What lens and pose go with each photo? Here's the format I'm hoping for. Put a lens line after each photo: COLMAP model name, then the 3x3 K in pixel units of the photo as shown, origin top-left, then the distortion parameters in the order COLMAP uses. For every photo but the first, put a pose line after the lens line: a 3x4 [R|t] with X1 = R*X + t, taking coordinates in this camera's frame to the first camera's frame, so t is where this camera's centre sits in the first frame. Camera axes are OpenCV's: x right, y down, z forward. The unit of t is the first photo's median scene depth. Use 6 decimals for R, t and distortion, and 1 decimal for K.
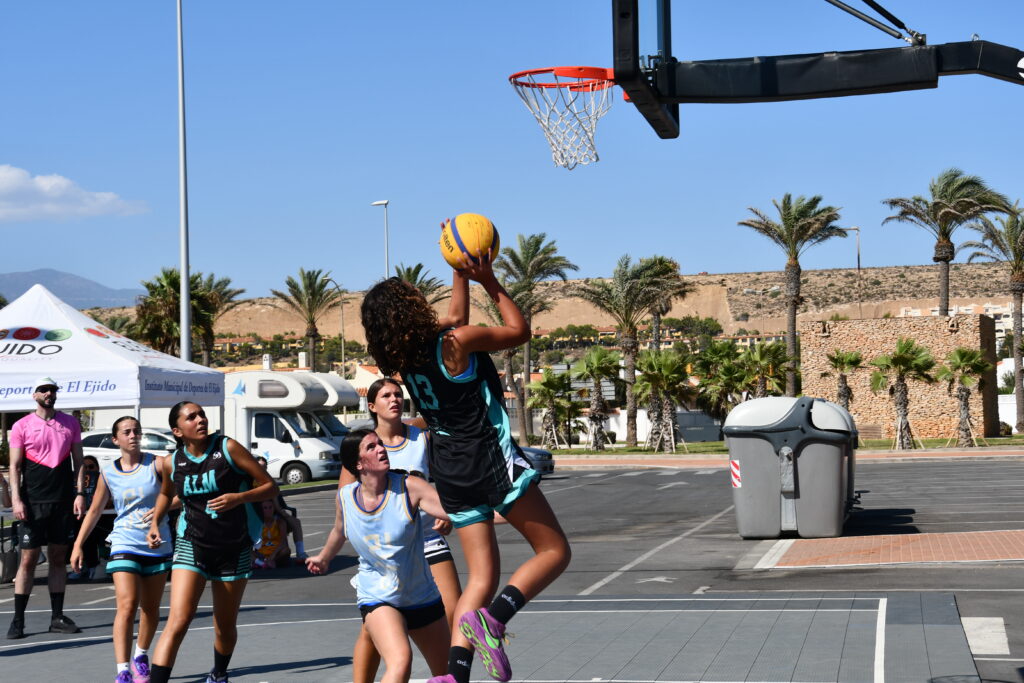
lens RADIAL K [[2054.1, 0, 512.0], [0, 2054.1, 341.5], [0, 0, 1]] dist [0.258475, 1.845959]
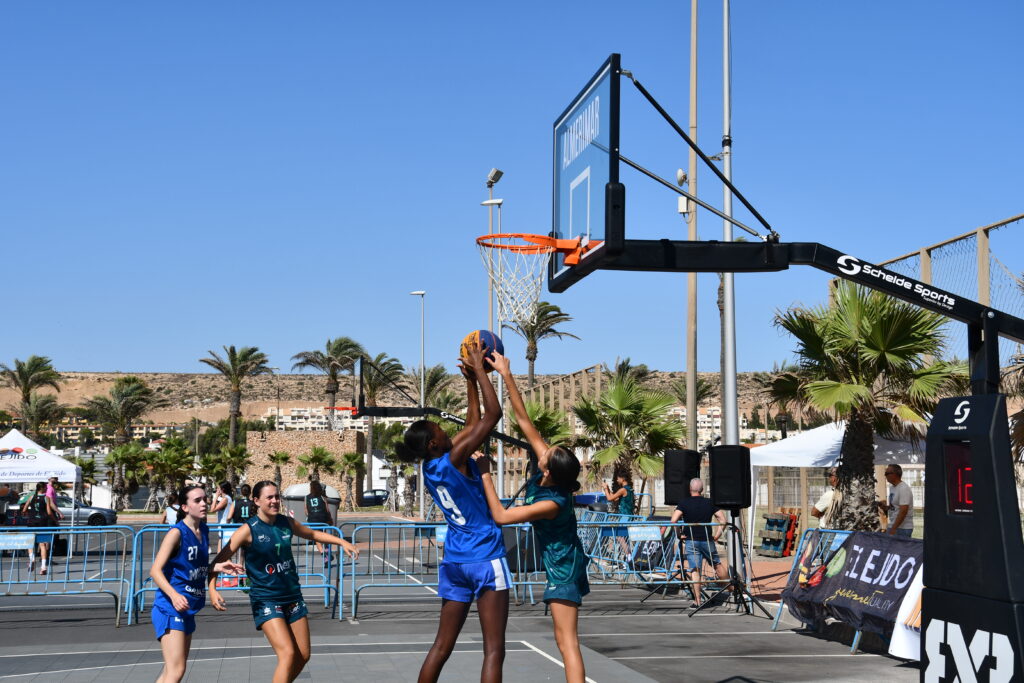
lens RADIAL K [[1691.6, 0, 509.9], [0, 1691.6, 340.3], [0, 0, 1]] dist [0.251897, 0.093233]
pose [[0.945159, 0.056621, 0.321665, -0.076764], [-0.039556, 0.997453, -0.059347, -0.007904], [-0.324206, 0.043369, 0.944992, -0.241219]]
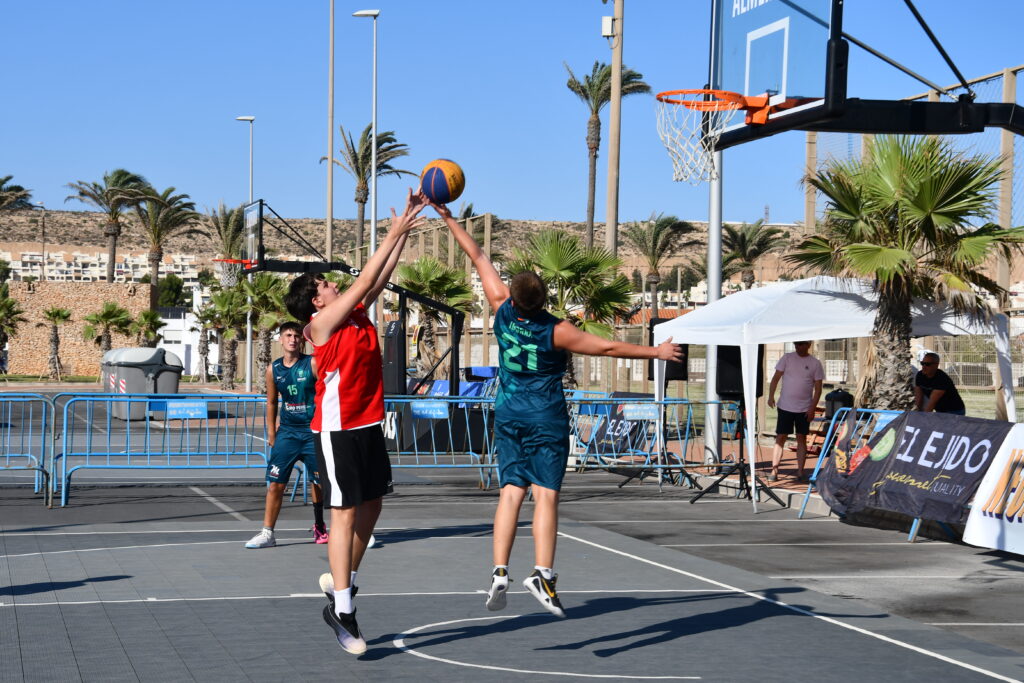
lens RADIAL K [[2054.1, 0, 512.0], [0, 2054.1, 341.5], [0, 0, 1]] dist [0.258475, 1.845959]
pose [[0.905143, 0.046288, 0.422579, -0.103595], [-0.057866, 0.998218, 0.014604, -0.007359], [-0.421150, -0.037672, 0.906208, -0.246461]]
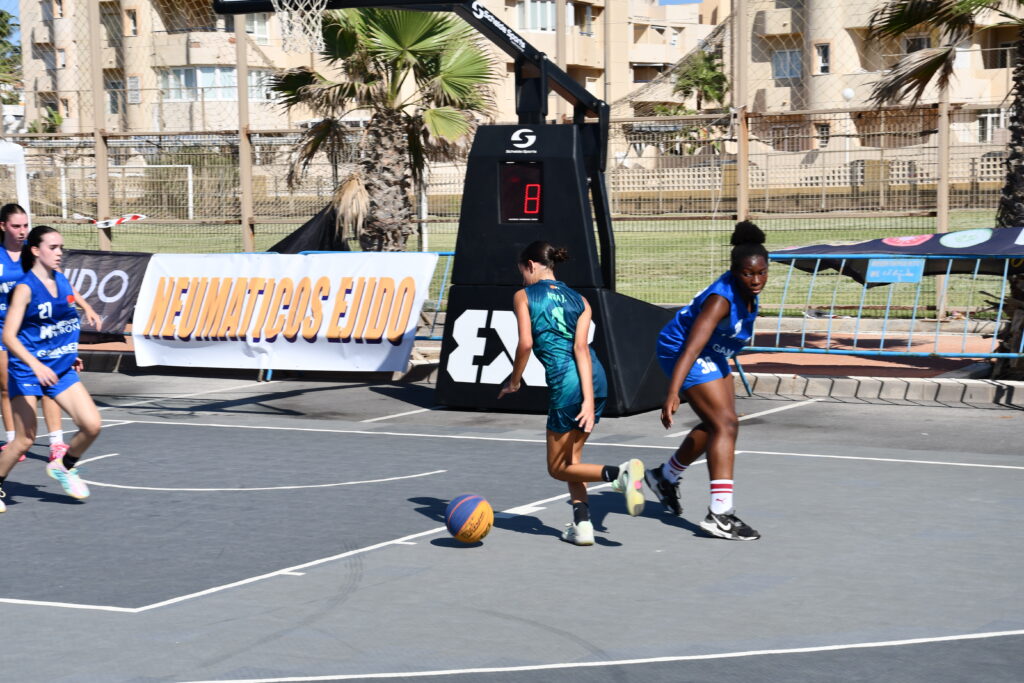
lens RADIAL K [[2278.4, 0, 512.0], [0, 2278.4, 341.5], [0, 0, 1]] dist [0.471104, 0.087273]
pose [[0.346129, -0.045410, 0.937087, -0.184132], [-0.028781, 0.997844, 0.058985, -0.005649], [-0.937745, -0.047387, 0.344075, -0.206115]]
